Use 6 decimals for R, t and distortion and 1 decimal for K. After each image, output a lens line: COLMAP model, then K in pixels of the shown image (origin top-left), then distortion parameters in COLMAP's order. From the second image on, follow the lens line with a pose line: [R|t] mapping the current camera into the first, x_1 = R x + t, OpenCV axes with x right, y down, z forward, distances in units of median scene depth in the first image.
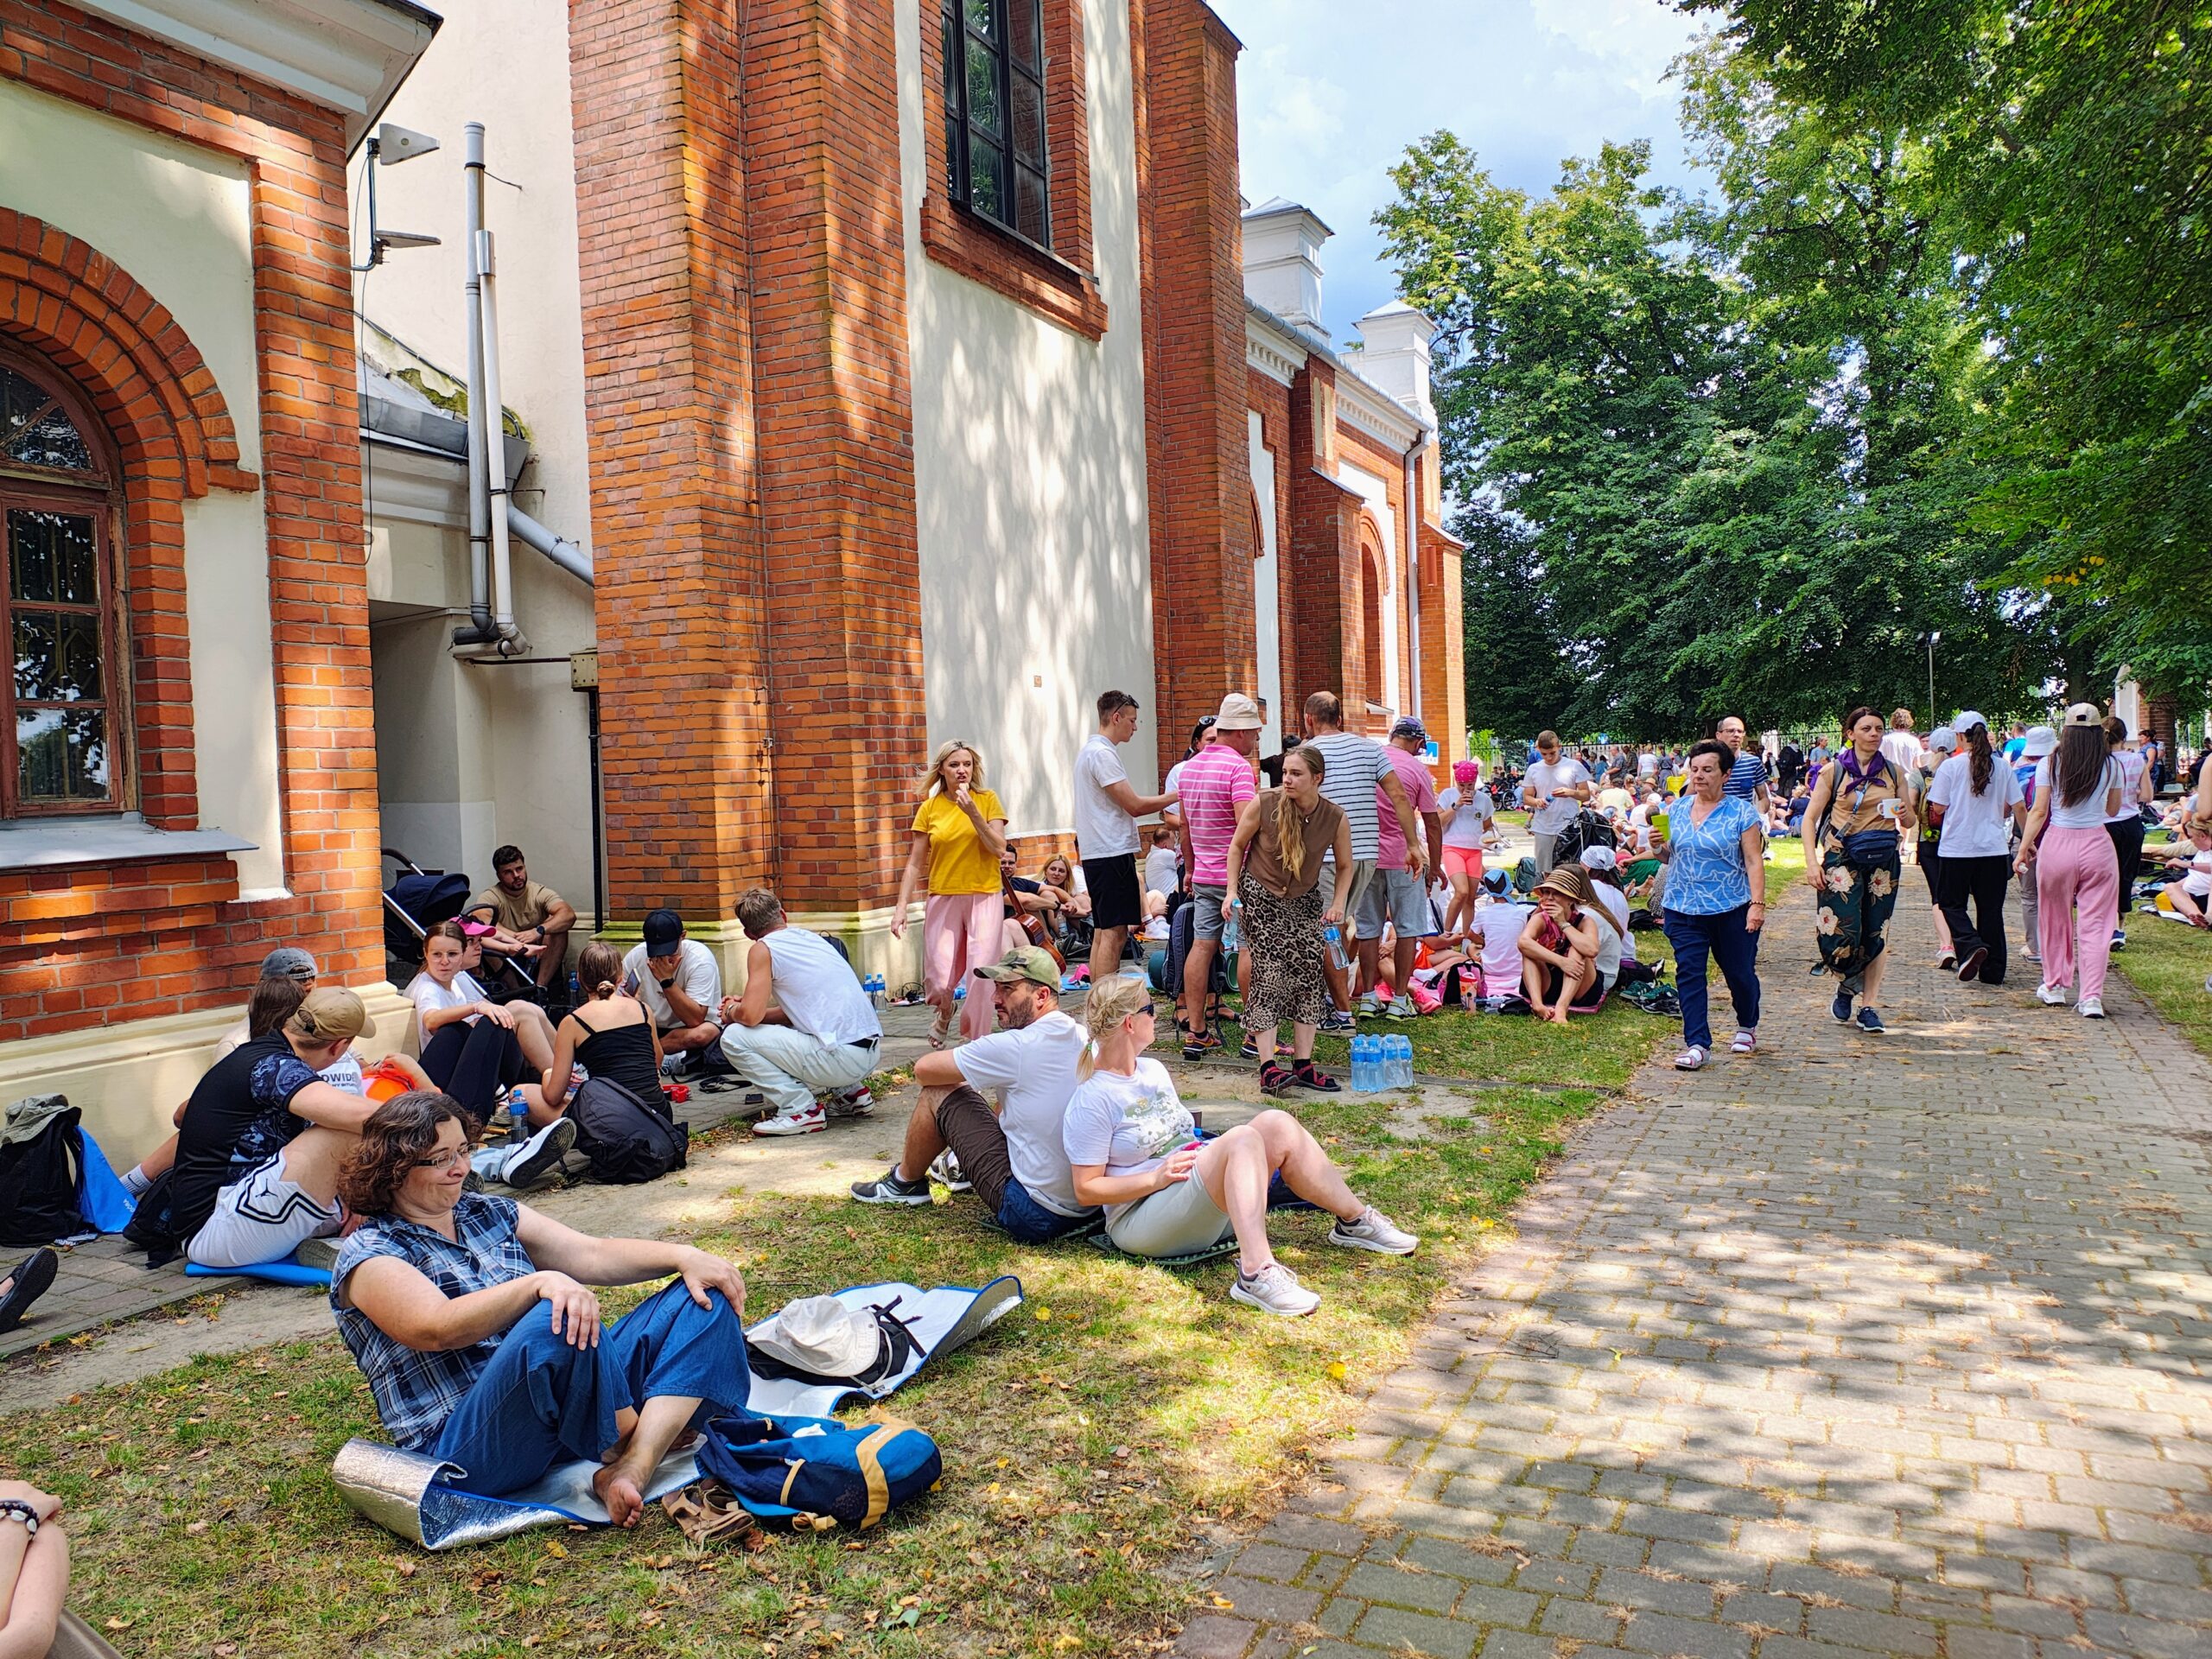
lens RADIAL K [[1626.5, 0, 1106.0], [0, 1626.5, 829.5], [0, 0, 1]] dist [0.000228, -0.000347]
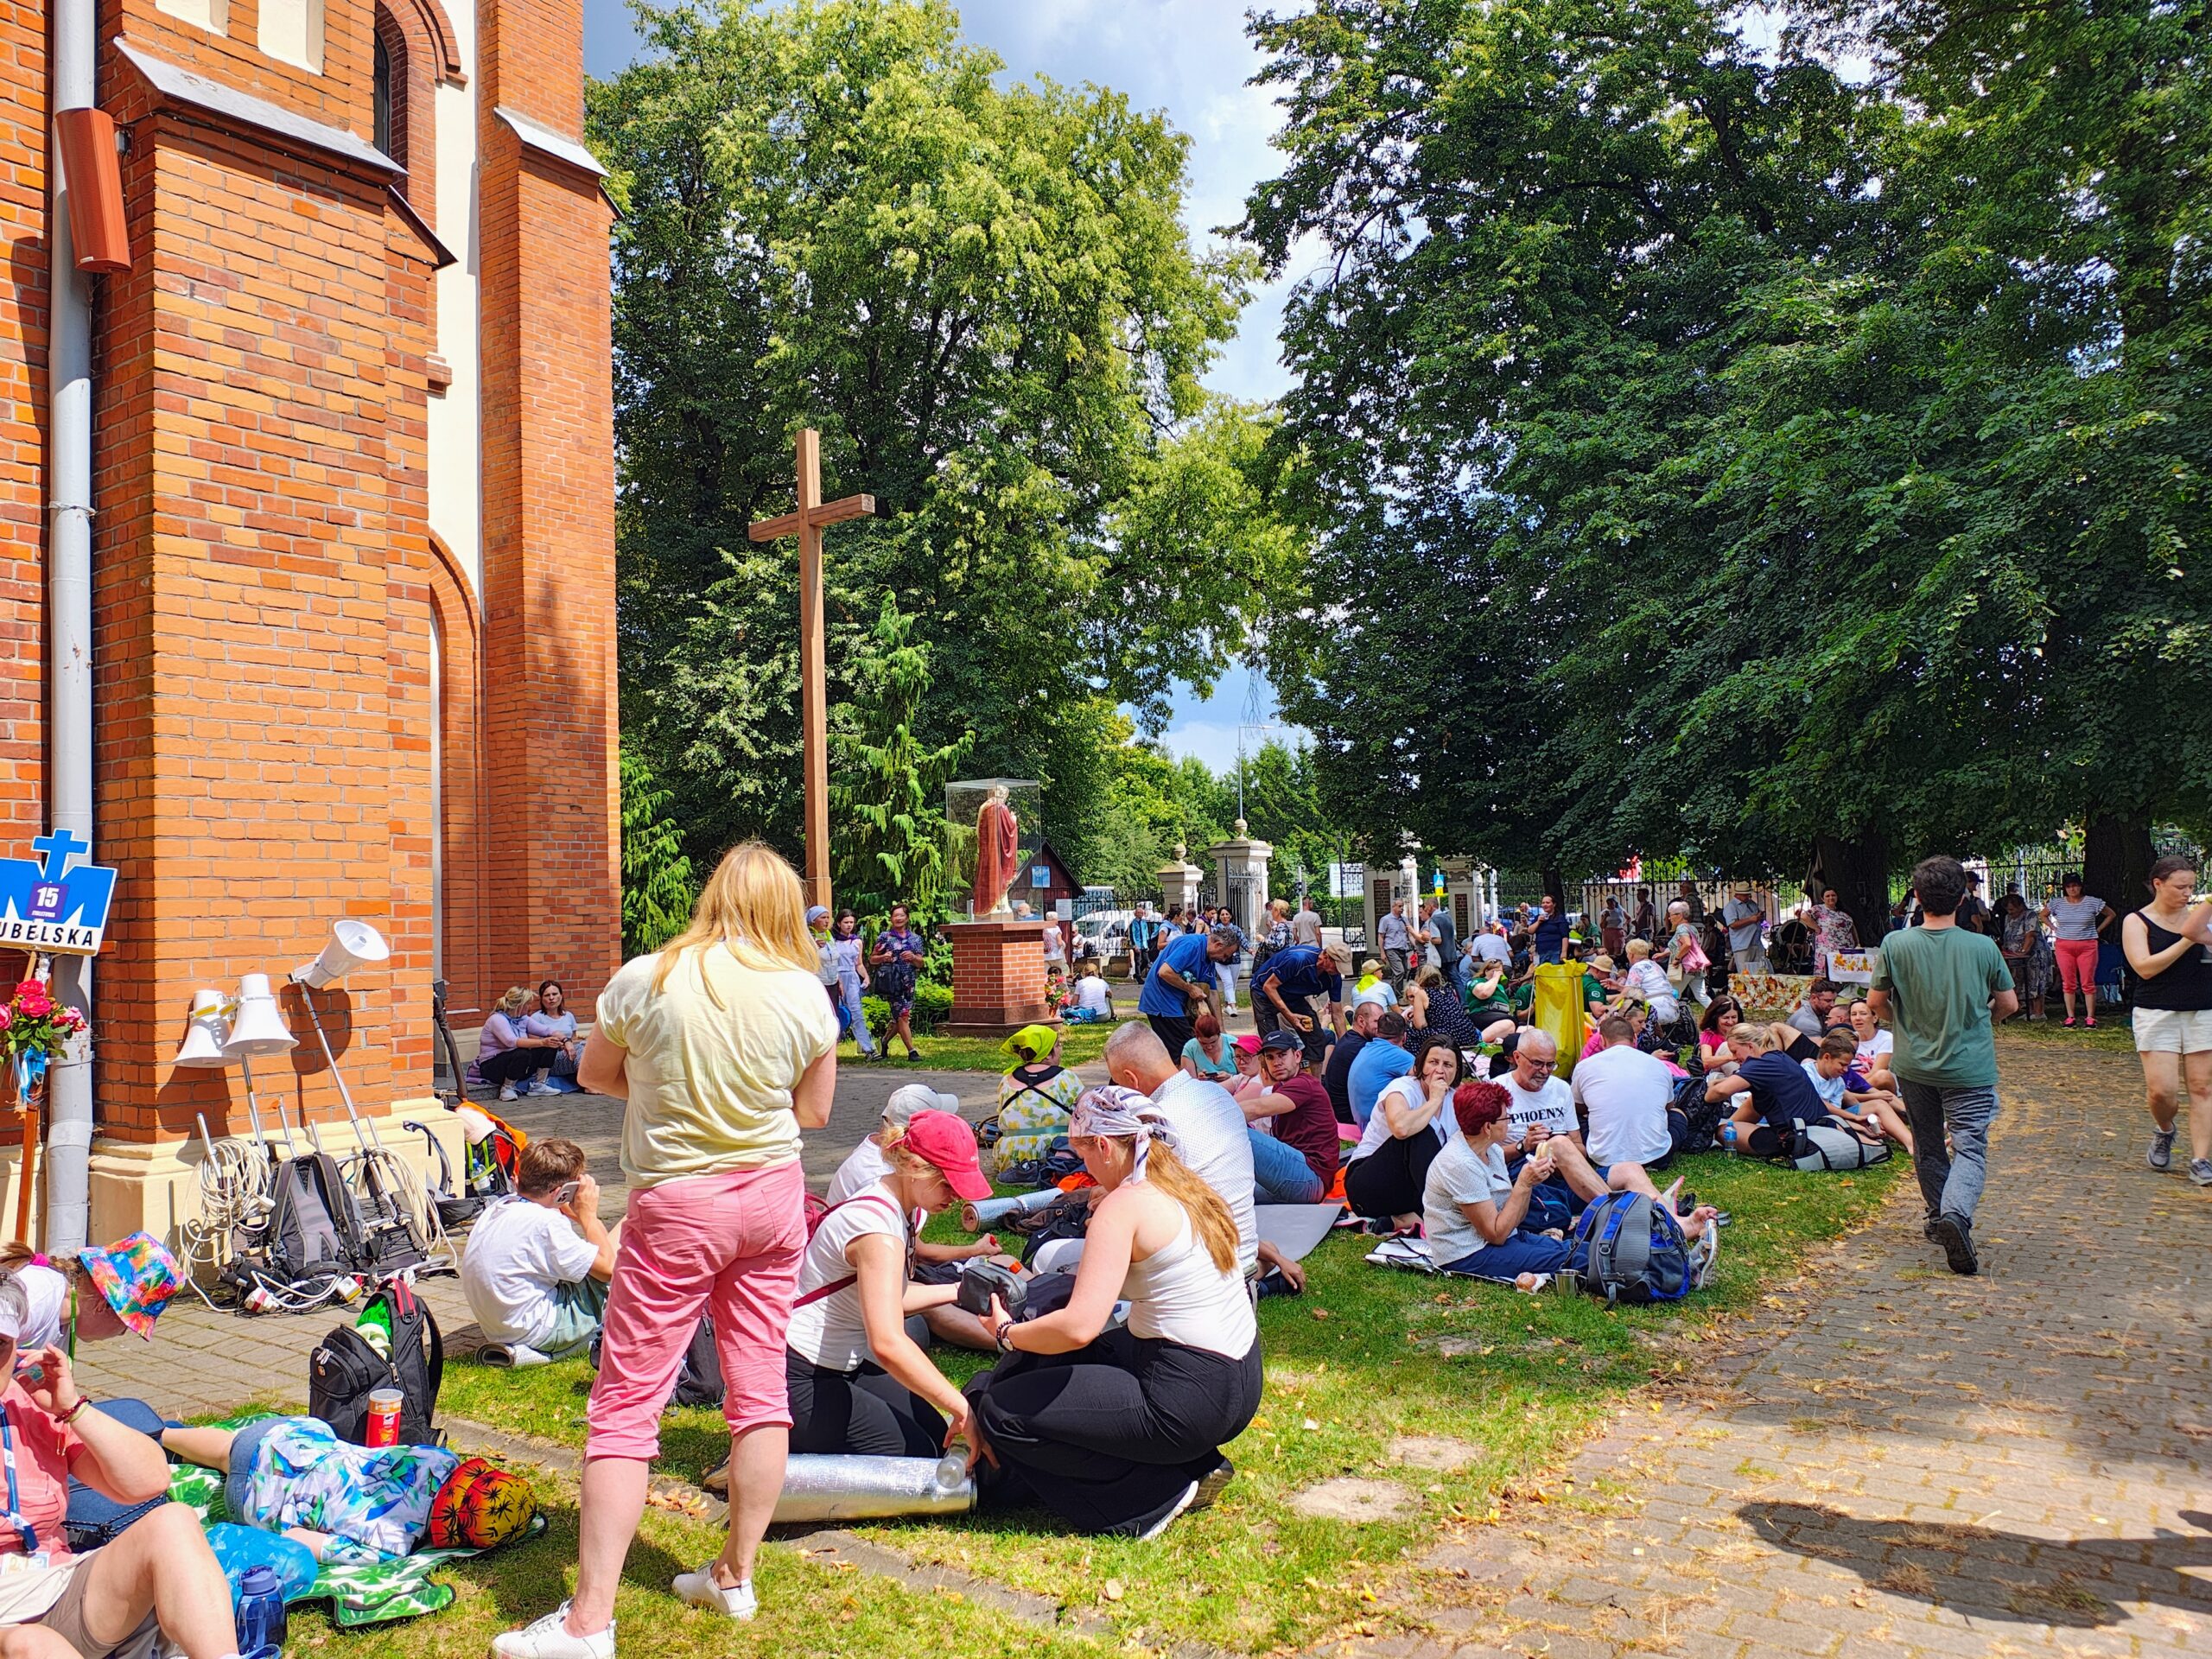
lens RADIAL K [[1626.5, 0, 1106.0], [0, 1626.5, 829.5], [0, 0, 1]] dist [0.000228, -0.000347]
pose [[0.985367, 0.008730, -0.170221, 0.238490], [-0.023875, 0.995911, -0.087131, -0.019174], [0.168765, 0.089921, 0.981546, 0.452489]]
